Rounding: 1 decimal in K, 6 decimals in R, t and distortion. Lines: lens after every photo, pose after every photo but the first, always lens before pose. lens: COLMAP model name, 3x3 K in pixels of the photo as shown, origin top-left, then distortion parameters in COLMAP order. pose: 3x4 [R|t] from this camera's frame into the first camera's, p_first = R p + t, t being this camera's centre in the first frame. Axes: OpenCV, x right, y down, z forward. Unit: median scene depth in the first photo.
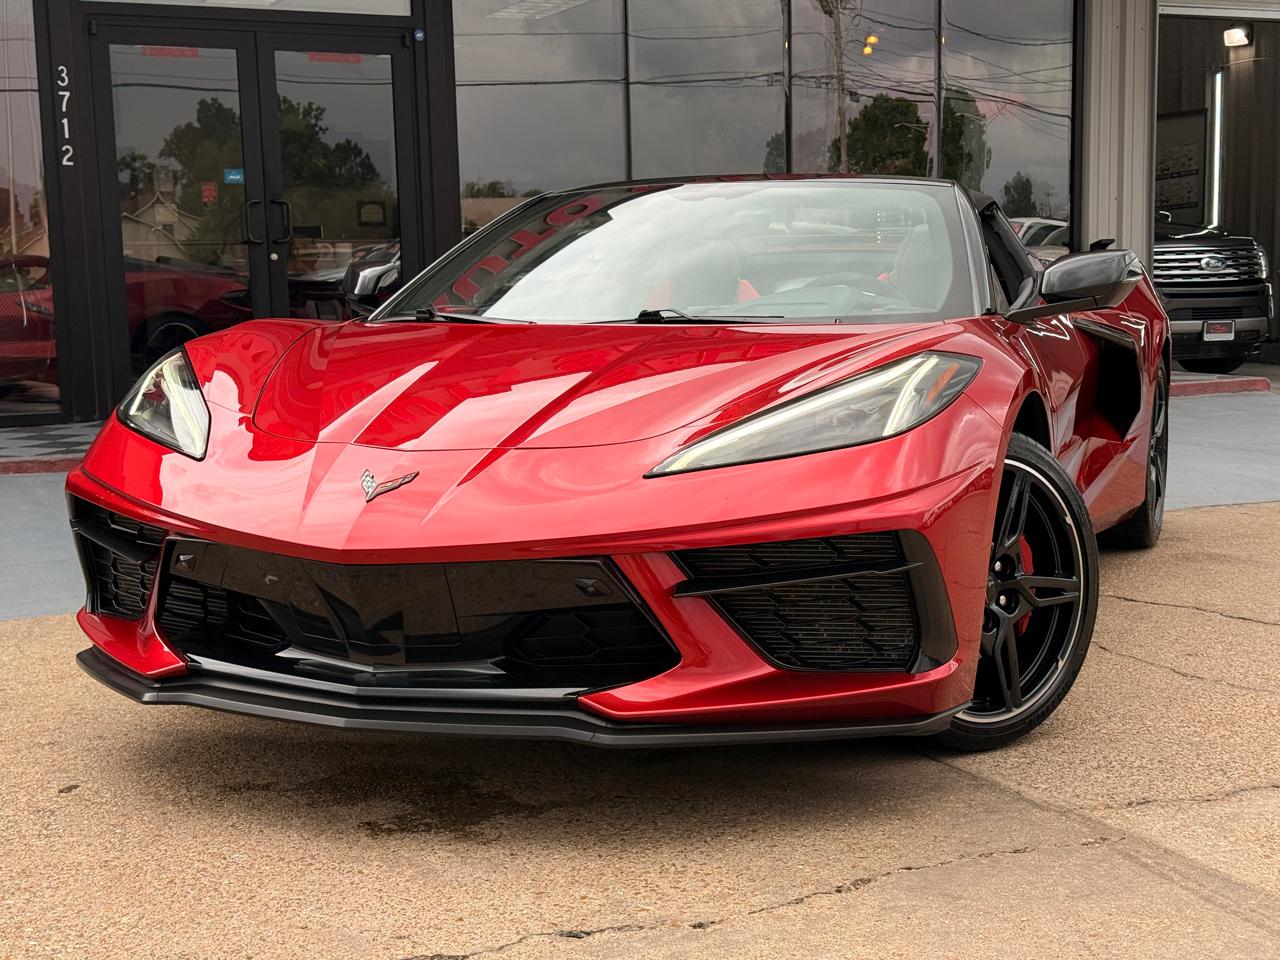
lens RADIAL K [[1791.0, 0, 619.0], [0, 1791.0, 475.8], [0, 0, 1]] dist [0.198579, -0.471701]
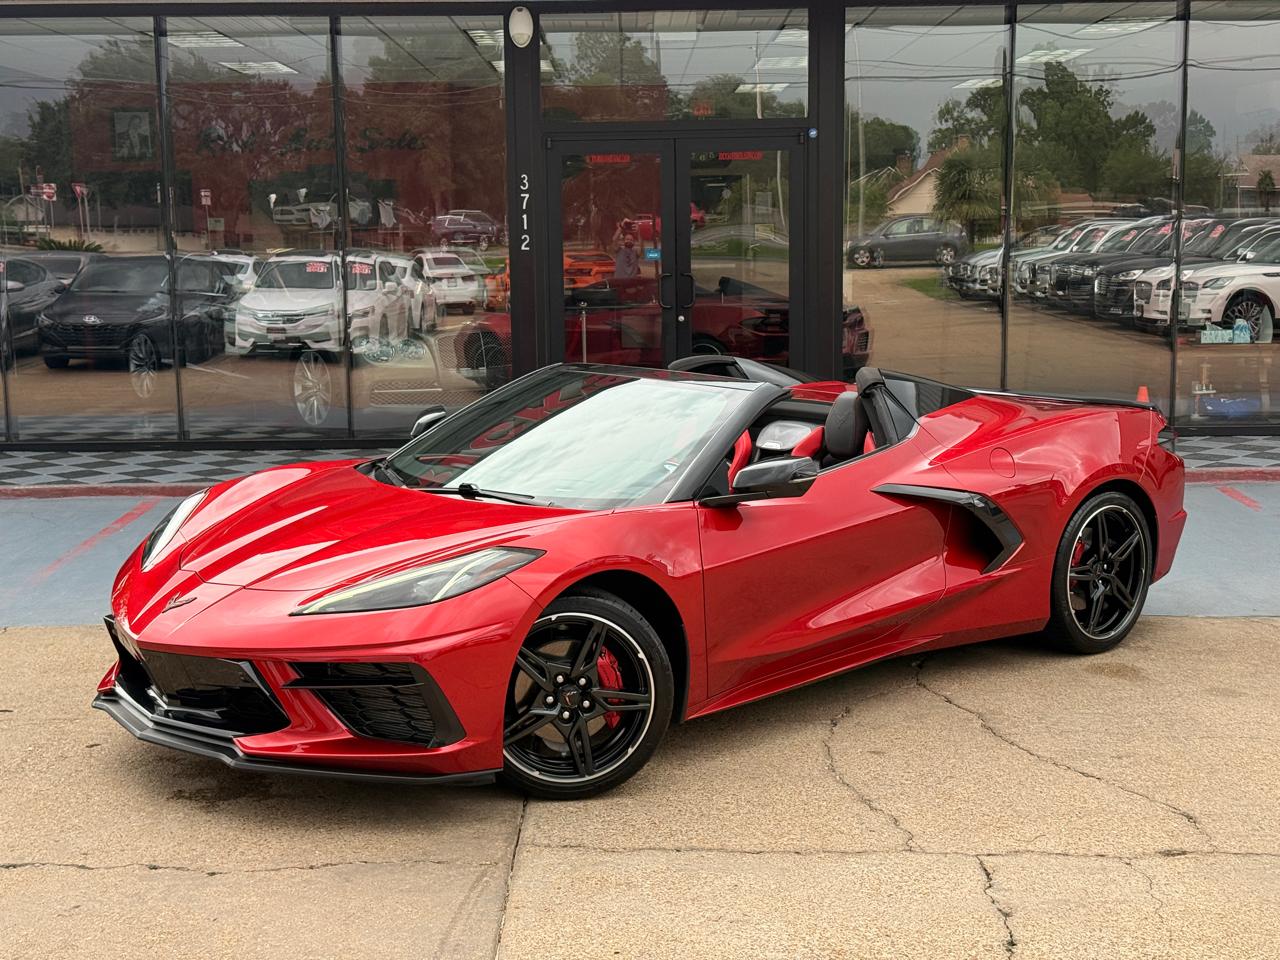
lens RADIAL K [[1791.0, 0, 619.0], [0, 1791.0, 475.8], [0, 0, 1]] dist [0.198579, -0.471701]
pose [[0.895220, 0.071535, -0.439845, 1.031009], [-0.055703, 0.997253, 0.048817, -0.230752], [0.442129, -0.019201, 0.896746, -0.401983]]
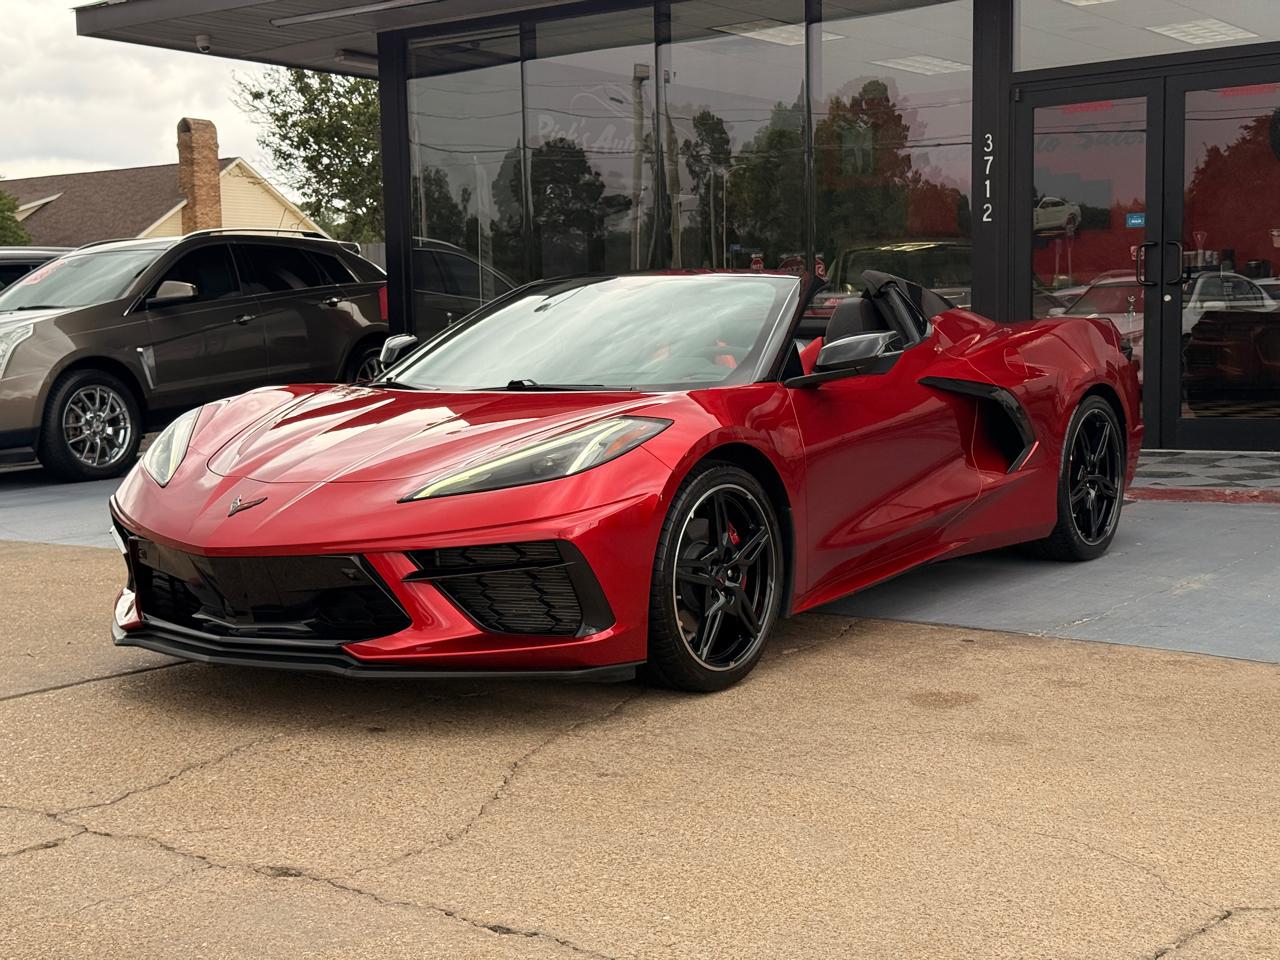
lens RADIAL K [[1790.2, 0, 640.0], [0, 1790.2, 480.0], [0, 0, 1]] dist [0.198126, -0.475695]
pose [[0.971734, 0.006390, -0.235992, 0.559585], [-0.007391, 0.999967, -0.003359, -0.014411], [0.235962, 0.005008, 0.971749, -0.414552]]
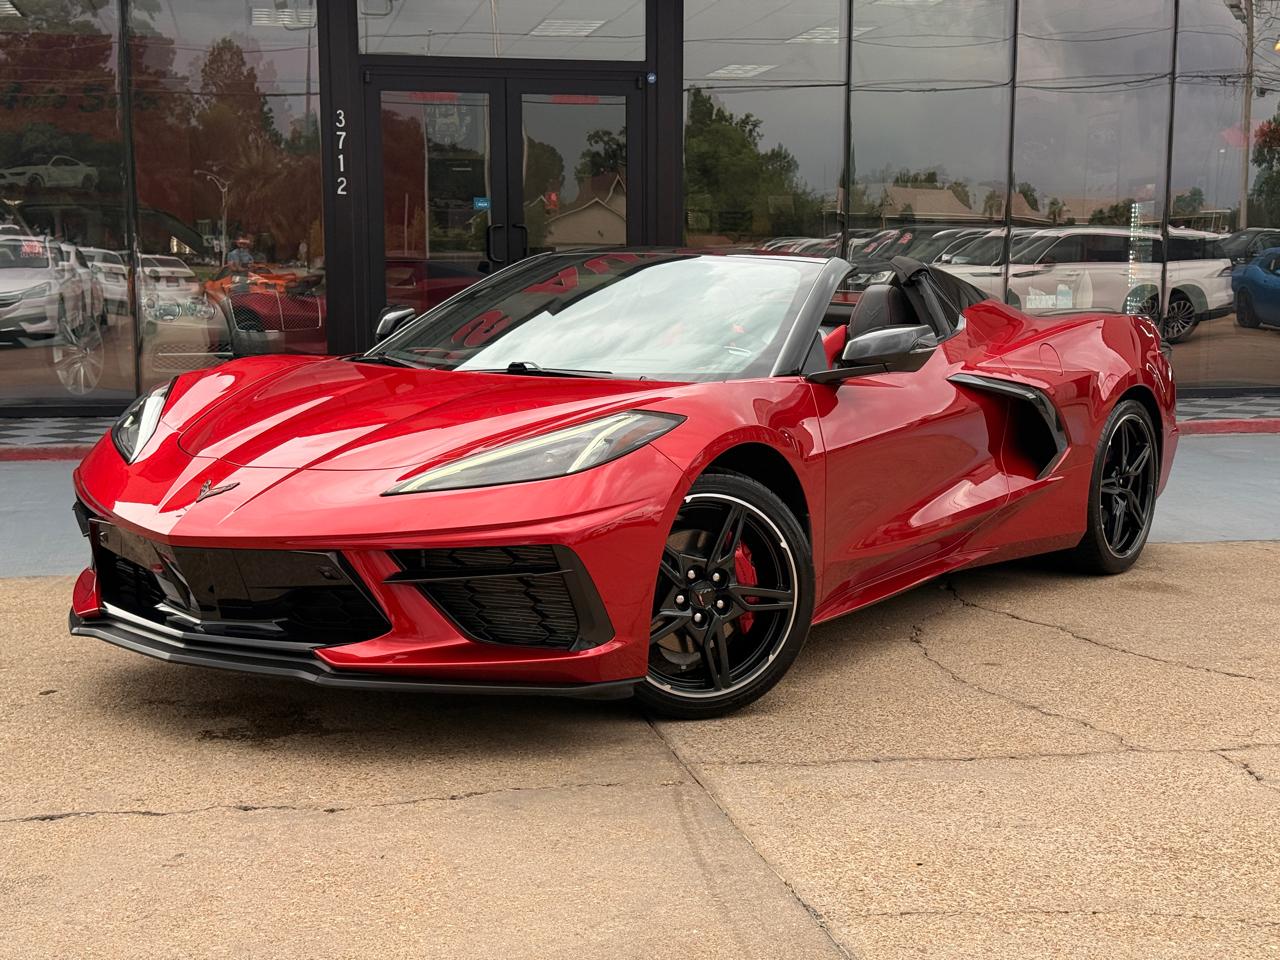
lens RADIAL K [[1791.1, 0, 632.6], [0, 1791.1, 484.9], [0, 0, 1]] dist [0.186163, -0.383305]
pose [[0.969583, 0.052715, -0.239018, 0.522246], [-0.049561, 0.998587, 0.019188, -0.042665], [0.239692, -0.006758, 0.970825, -0.290123]]
